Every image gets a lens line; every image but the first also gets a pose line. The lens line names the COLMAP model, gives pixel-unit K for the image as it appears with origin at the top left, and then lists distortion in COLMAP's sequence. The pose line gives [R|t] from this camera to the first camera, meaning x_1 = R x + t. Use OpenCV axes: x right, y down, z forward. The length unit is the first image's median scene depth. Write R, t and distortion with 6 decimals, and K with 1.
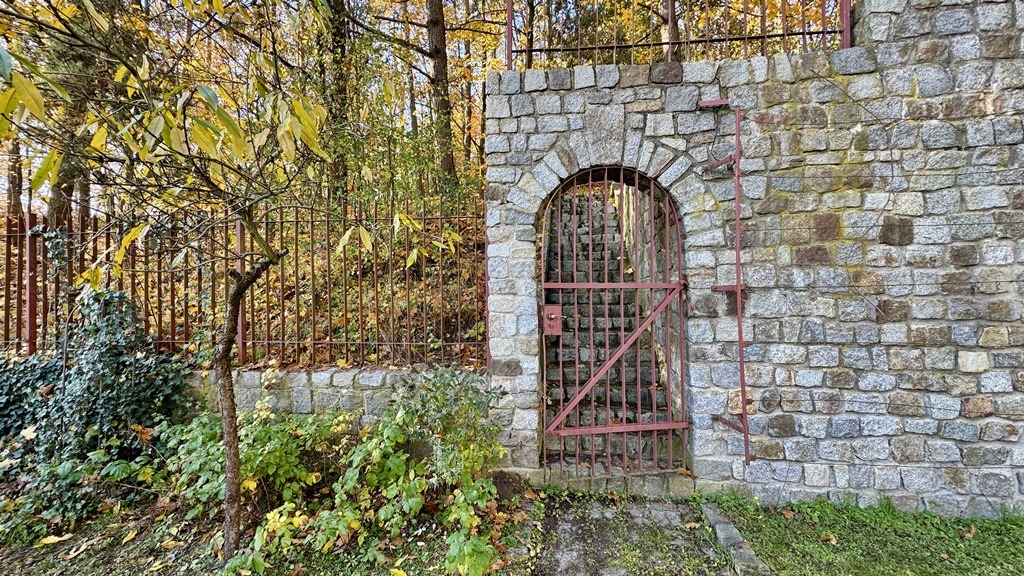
lens RADIAL K [[405.5, 0, 509.3], [0, 405.5, 286.8], [0, 0, 1]] dist [-0.001863, 0.000326]
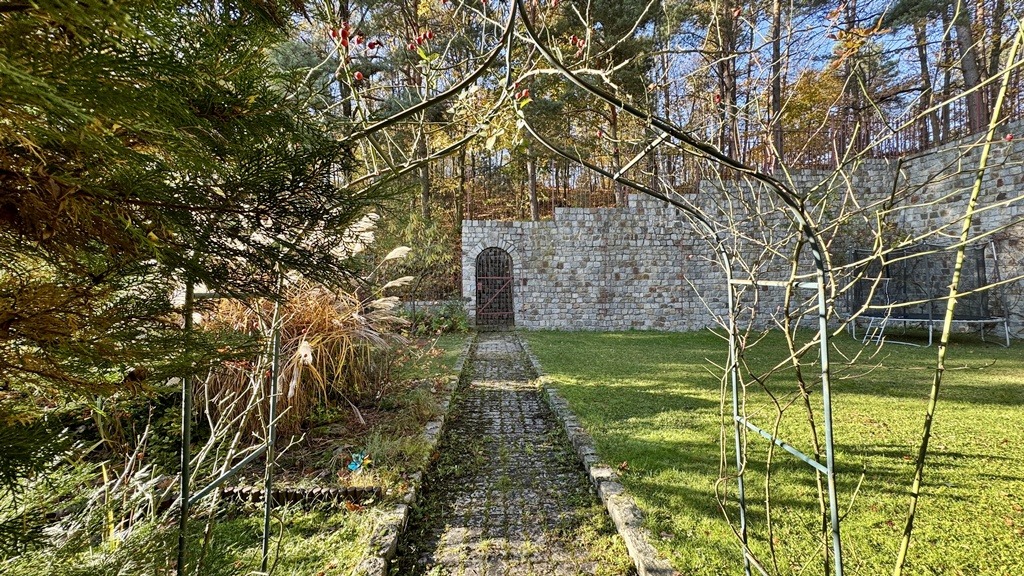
lens RADIAL K [[405.5, 0, 514.1], [0, 405.5, 284.8], [0, 0, 1]] dist [-0.001863, 0.000326]
pose [[0.981902, 0.006373, 0.189281, -0.314124], [-0.007382, 0.999962, 0.004628, 0.046363], [-0.189244, -0.005941, 0.981912, -2.966681]]
